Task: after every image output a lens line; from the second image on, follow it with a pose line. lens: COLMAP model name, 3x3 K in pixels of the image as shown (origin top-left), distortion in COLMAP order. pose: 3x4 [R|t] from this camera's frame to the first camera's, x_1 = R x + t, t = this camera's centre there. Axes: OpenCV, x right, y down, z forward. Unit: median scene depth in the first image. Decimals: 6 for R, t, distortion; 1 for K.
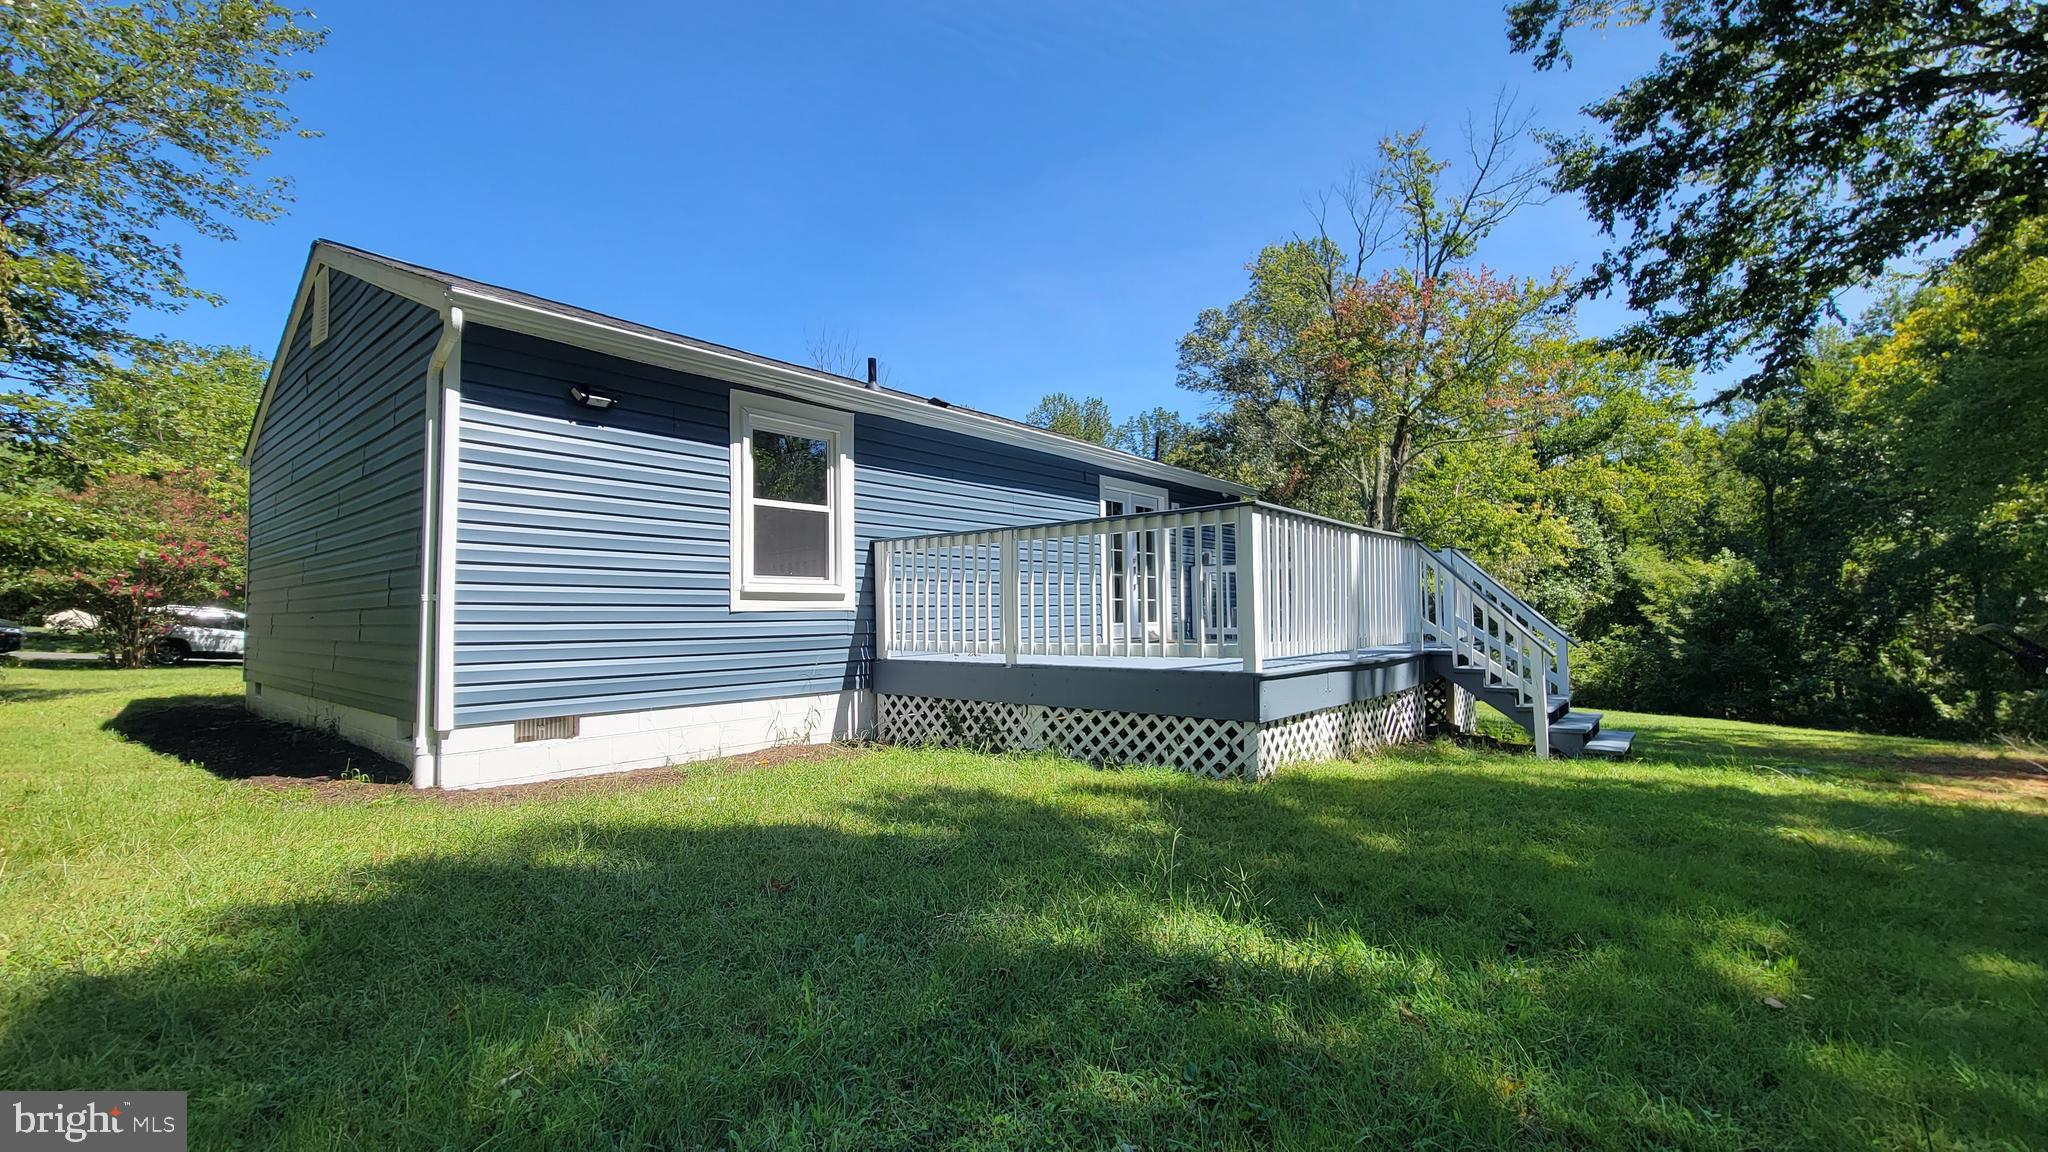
lens RADIAL K [[826.1, 0, 1030.2], [0, 826.1, 577.1], [0, 0, 1]] dist [0.001401, -0.000215]
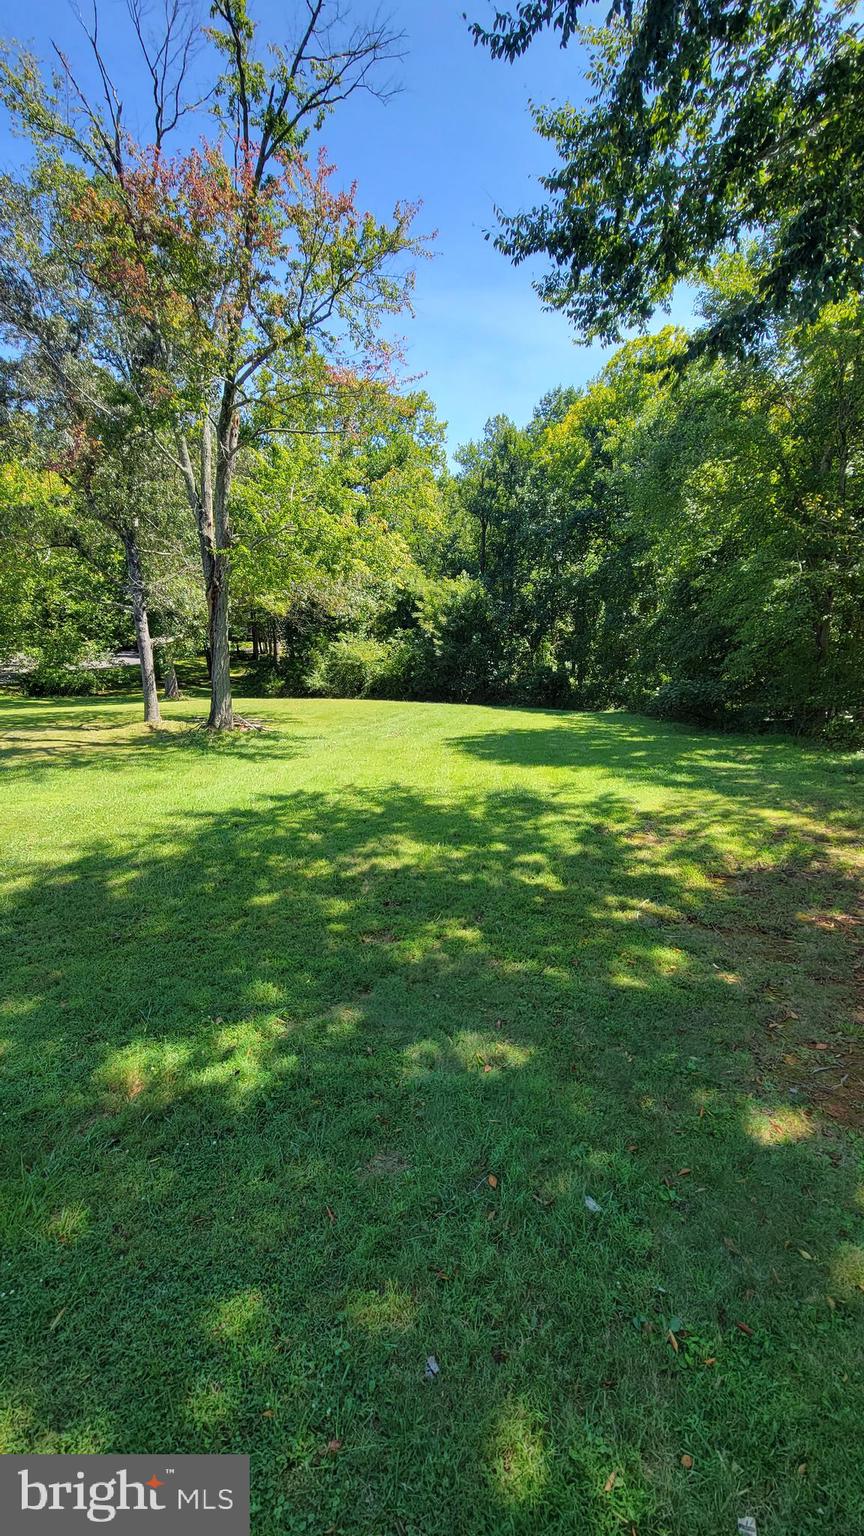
lens RADIAL K [[619.6, 0, 432.0], [0, 619.6, 768.0], [0, 0, 1]] dist [0.001401, -0.000215]
pose [[0.760397, -0.160091, 0.629419, 0.106216], [-0.031685, 0.958844, 0.282158, -0.009960], [-0.648685, -0.234496, 0.724030, 0.227909]]
